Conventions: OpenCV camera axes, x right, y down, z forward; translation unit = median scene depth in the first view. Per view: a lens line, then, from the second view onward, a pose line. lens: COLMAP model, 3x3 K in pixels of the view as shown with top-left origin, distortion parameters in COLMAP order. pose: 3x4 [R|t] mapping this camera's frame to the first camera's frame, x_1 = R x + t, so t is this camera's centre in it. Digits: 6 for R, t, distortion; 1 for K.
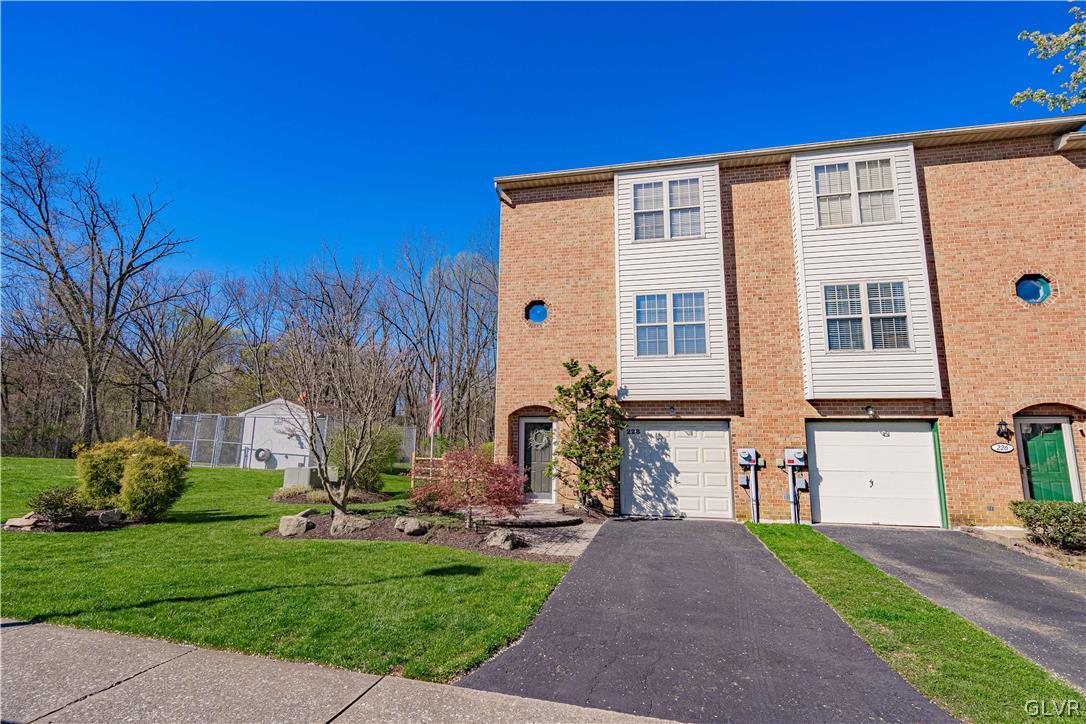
lens RADIAL K [[523.5, 0, 543.0], [0, 523.5, 362.0], [0, 0, 1]] dist [0.004891, 0.000582]
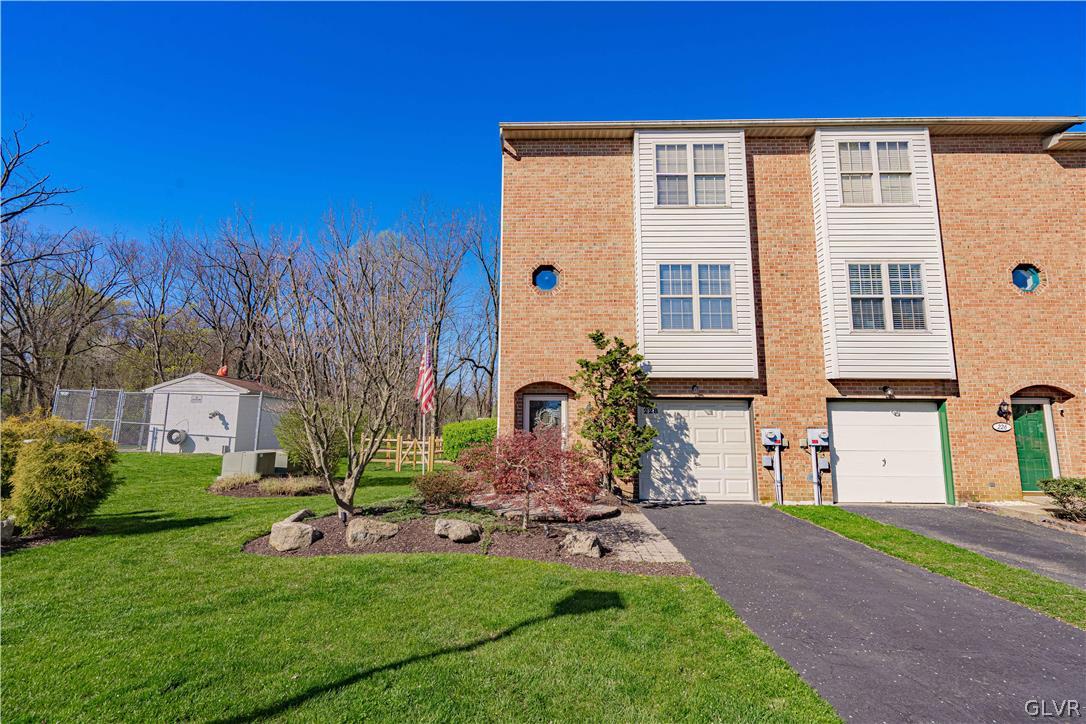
lens RADIAL K [[488.1, 0, 543.0], [0, 488.1, 362.0], [0, 0, 1]] dist [-0.000402, 0.000600]
pose [[0.982028, 0.022003, 0.187449, -0.188948], [-0.027707, 0.999228, 0.027862, 0.027979], [-0.186691, -0.032555, 0.981879, 0.192597]]
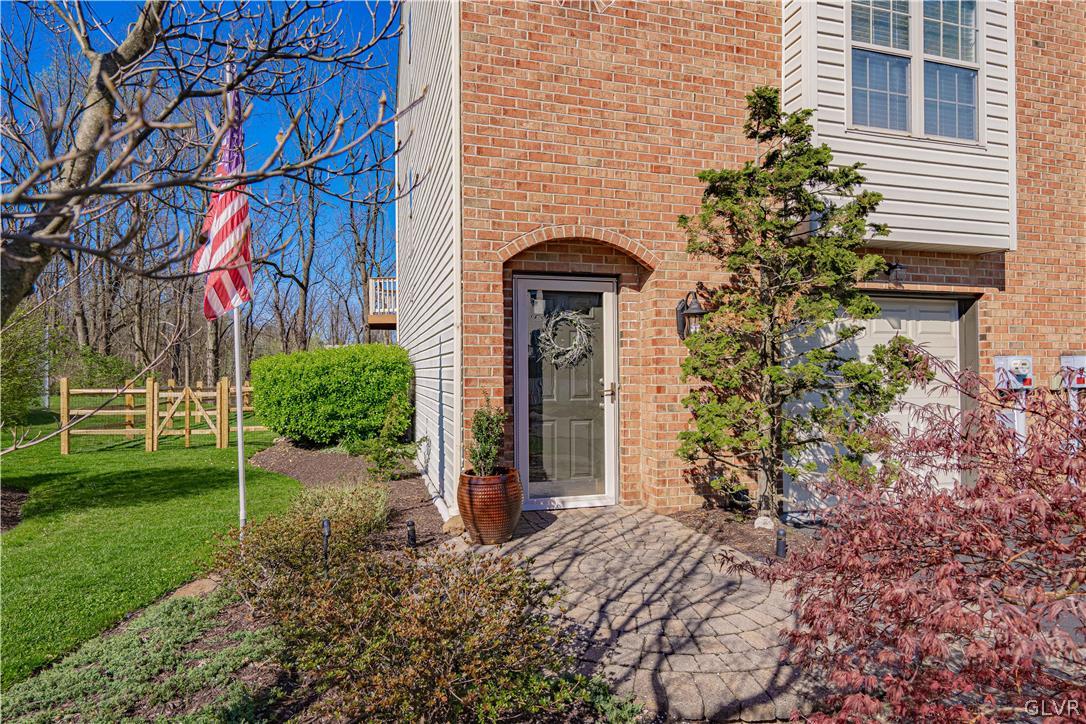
lens RADIAL K [[591.6, 0, 543.0], [0, 591.6, 362.0], [0, 0, 1]] dist [0.001576, 0.000808]
pose [[0.881800, -0.009561, 0.471526, -0.237492], [-0.064045, 0.988105, 0.139807, 0.118251], [-0.467254, -0.153481, 0.870699, 0.705174]]
